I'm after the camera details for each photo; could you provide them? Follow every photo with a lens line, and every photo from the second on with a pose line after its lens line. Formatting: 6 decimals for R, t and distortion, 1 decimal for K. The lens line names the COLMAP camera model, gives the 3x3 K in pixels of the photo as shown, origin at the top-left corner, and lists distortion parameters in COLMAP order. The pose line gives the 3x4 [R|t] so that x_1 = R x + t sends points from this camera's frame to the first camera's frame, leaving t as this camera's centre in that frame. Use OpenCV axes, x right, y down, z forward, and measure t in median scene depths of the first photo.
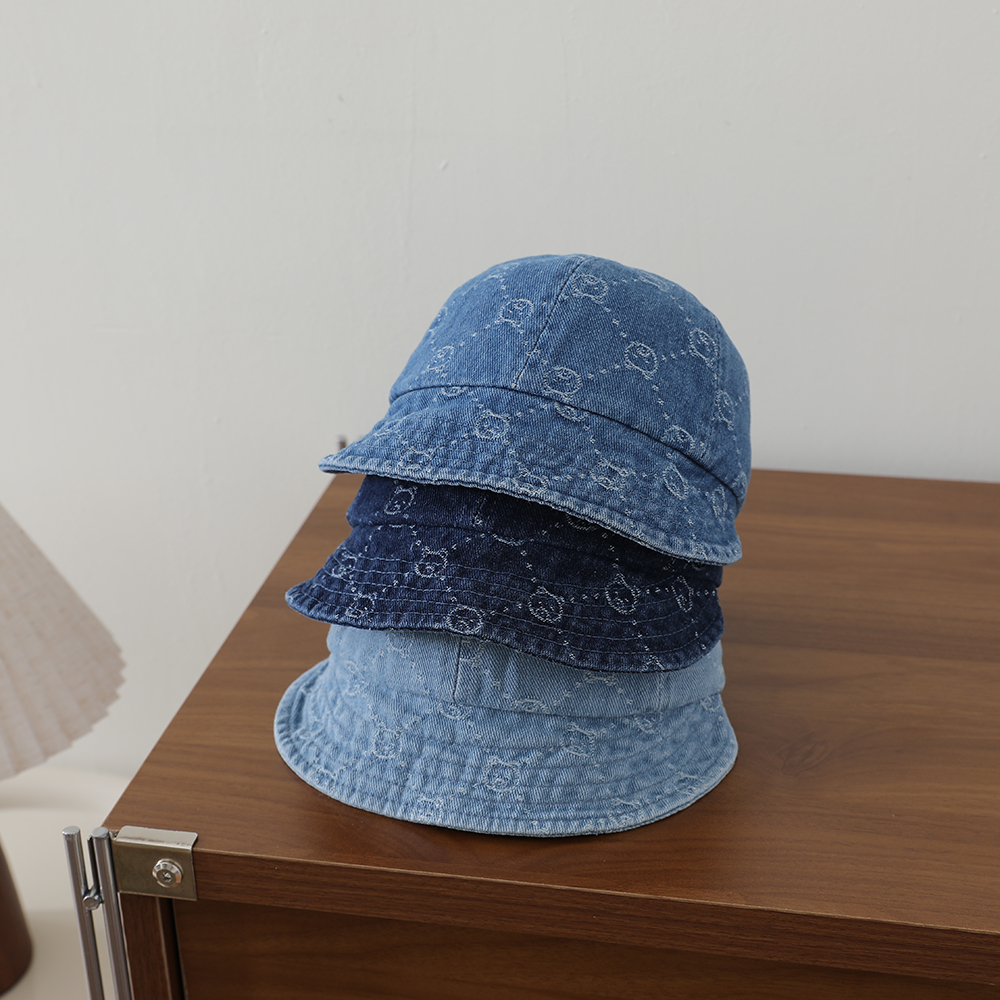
lens RADIAL K [[1864.8, 0, 500.1], [0, 1864.8, 505.7], [0, 0, 1]] dist [0.013765, 0.000000]
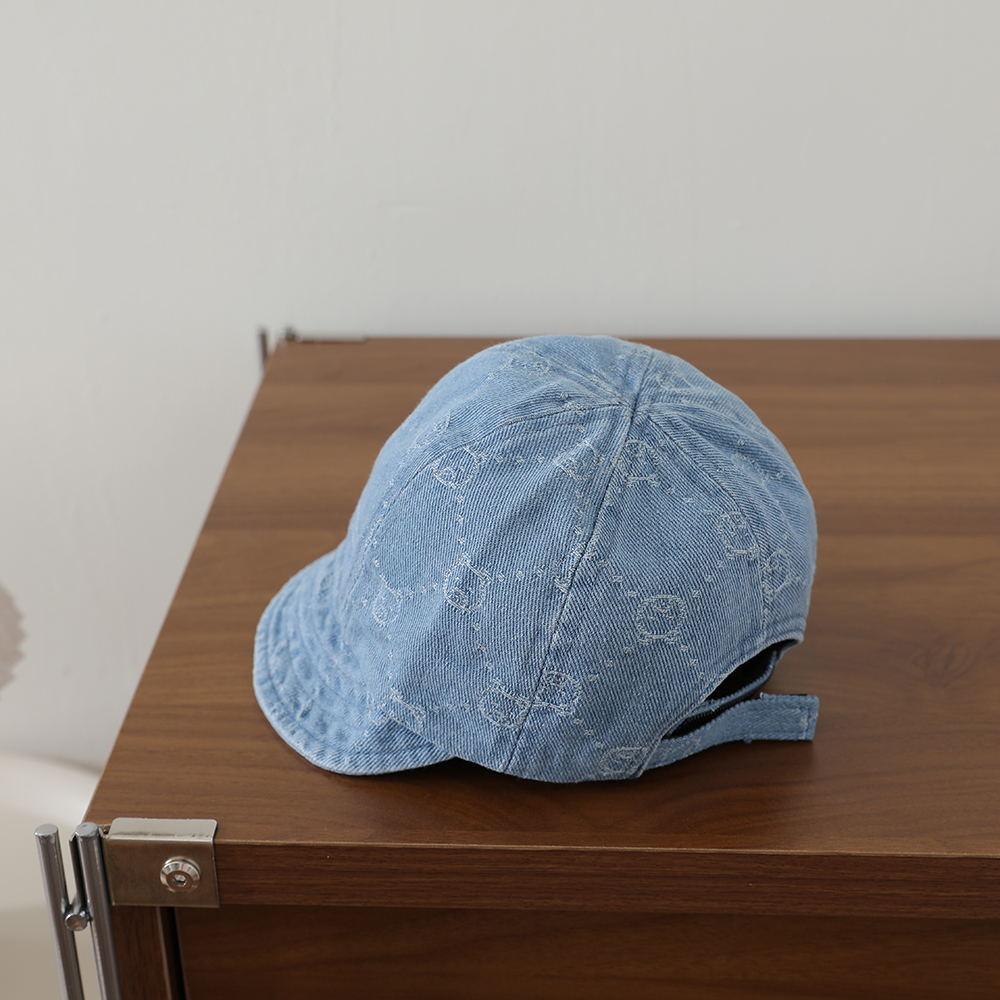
lens RADIAL K [[1864.8, 0, 491.1], [0, 1864.8, 500.6], [0, 0, 1]] dist [0.013765, 0.000000]
pose [[0.989453, -0.062187, 0.130826, -0.143042], [0.057950, 0.997672, 0.035953, 0.024456], [-0.132758, -0.027993, 0.990753, 0.233615]]
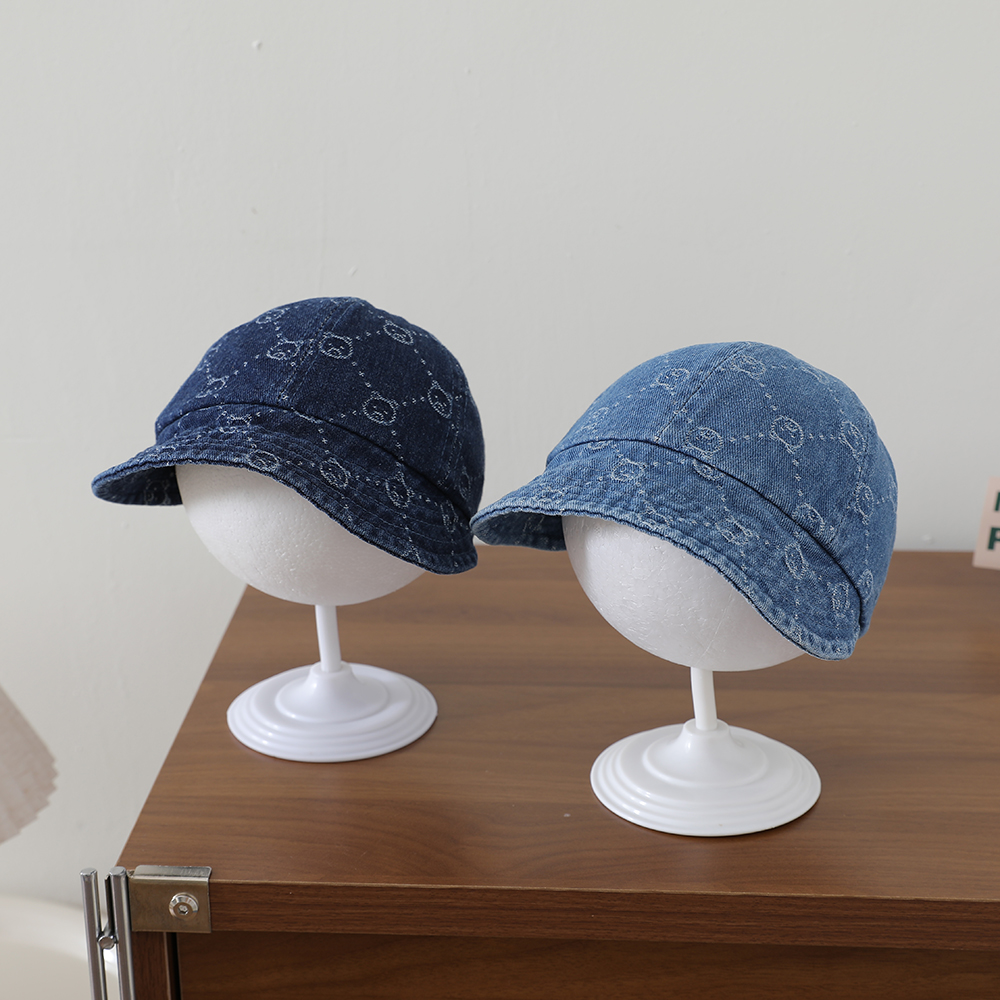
lens RADIAL K [[1964.0, 0, 493.3], [0, 1964.0, 503.4], [0, 0, 1]] dist [0.030560, 0.000000]
pose [[0.990119, -0.030494, 0.136876, -0.150334], [0.044194, 0.994186, -0.098190, 0.087346], [-0.133086, 0.103268, 0.985710, -0.143685]]
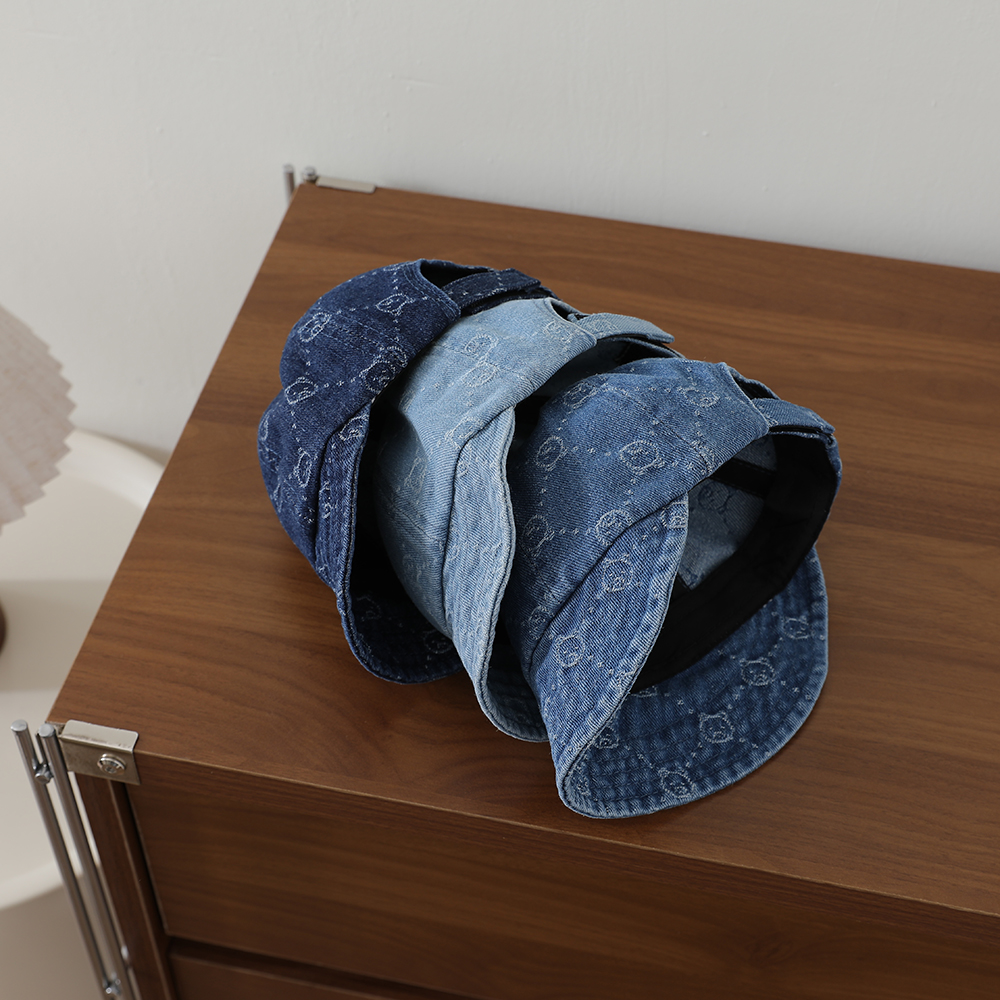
lens RADIAL K [[1864.8, 0, 499.0], [0, 1864.8, 502.0], [0, 0, 1]] dist [0.013765, 0.000000]
pose [[0.999577, 0.028608, 0.005214, 0.034965], [-0.028496, 0.927929, 0.371665, -0.350305], [0.005794, -0.371657, 0.928352, 0.059947]]
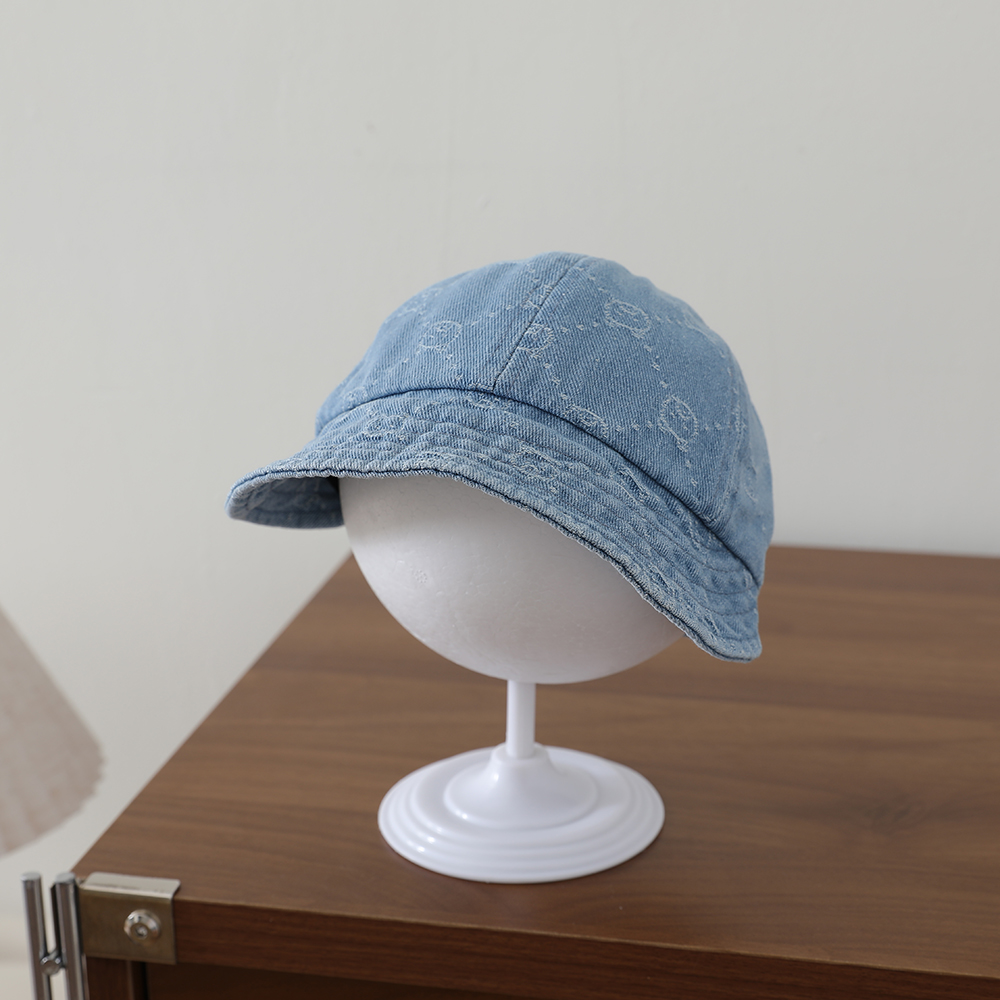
lens RADIAL K [[2080.4, 0, 497.4], [0, 2080.4, 501.0], [0, 0, 1]] dist [0.033589, 0.000000]
pose [[0.999679, 0.014142, -0.021024, -0.000548], [-0.016836, 0.990834, -0.134030, 0.129404], [0.018936, 0.134341, 0.990754, 0.042648]]
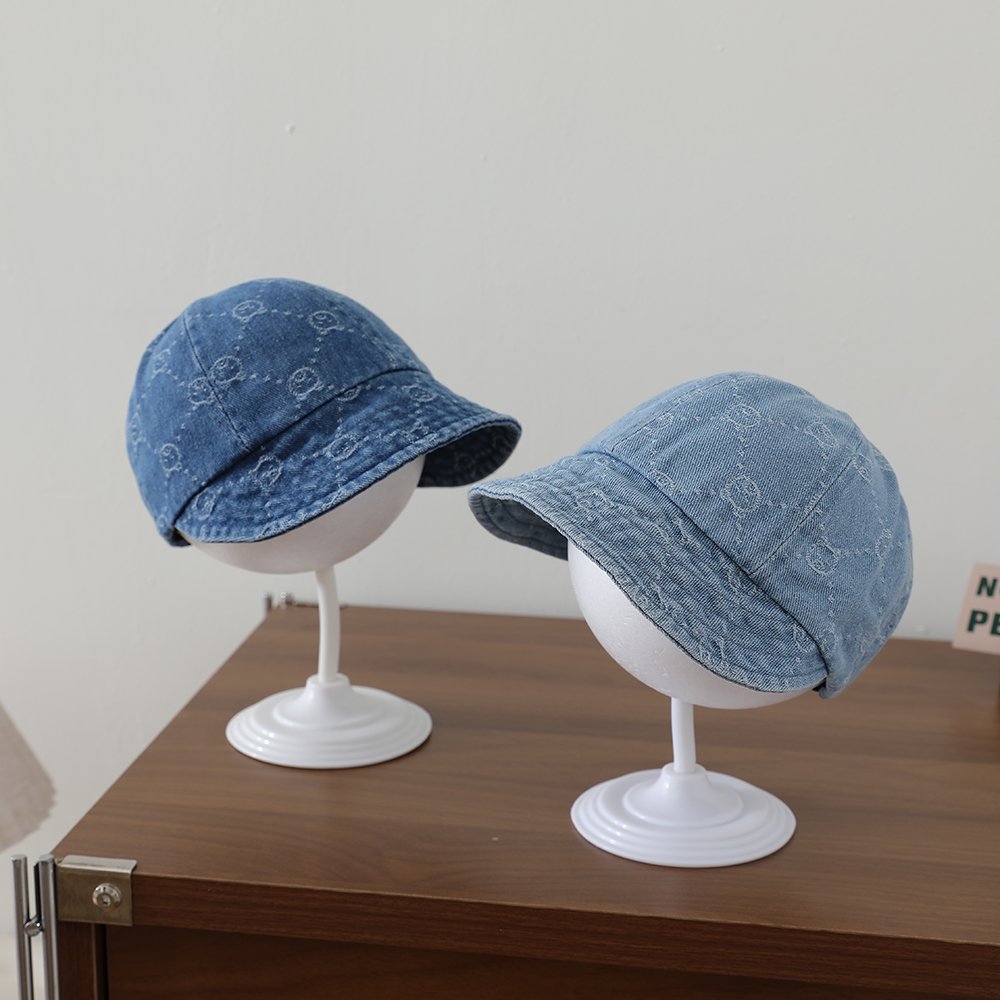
lens RADIAL K [[1864.8, 0, 497.8], [0, 1864.8, 498.6], [0, 0, 1]] dist [0.013765, 0.000000]
pose [[0.998230, 0.027872, 0.052544, -0.015218], [-0.016744, 0.979367, -0.201396, 0.184990], [-0.057073, 0.200160, 0.978100, -0.118085]]
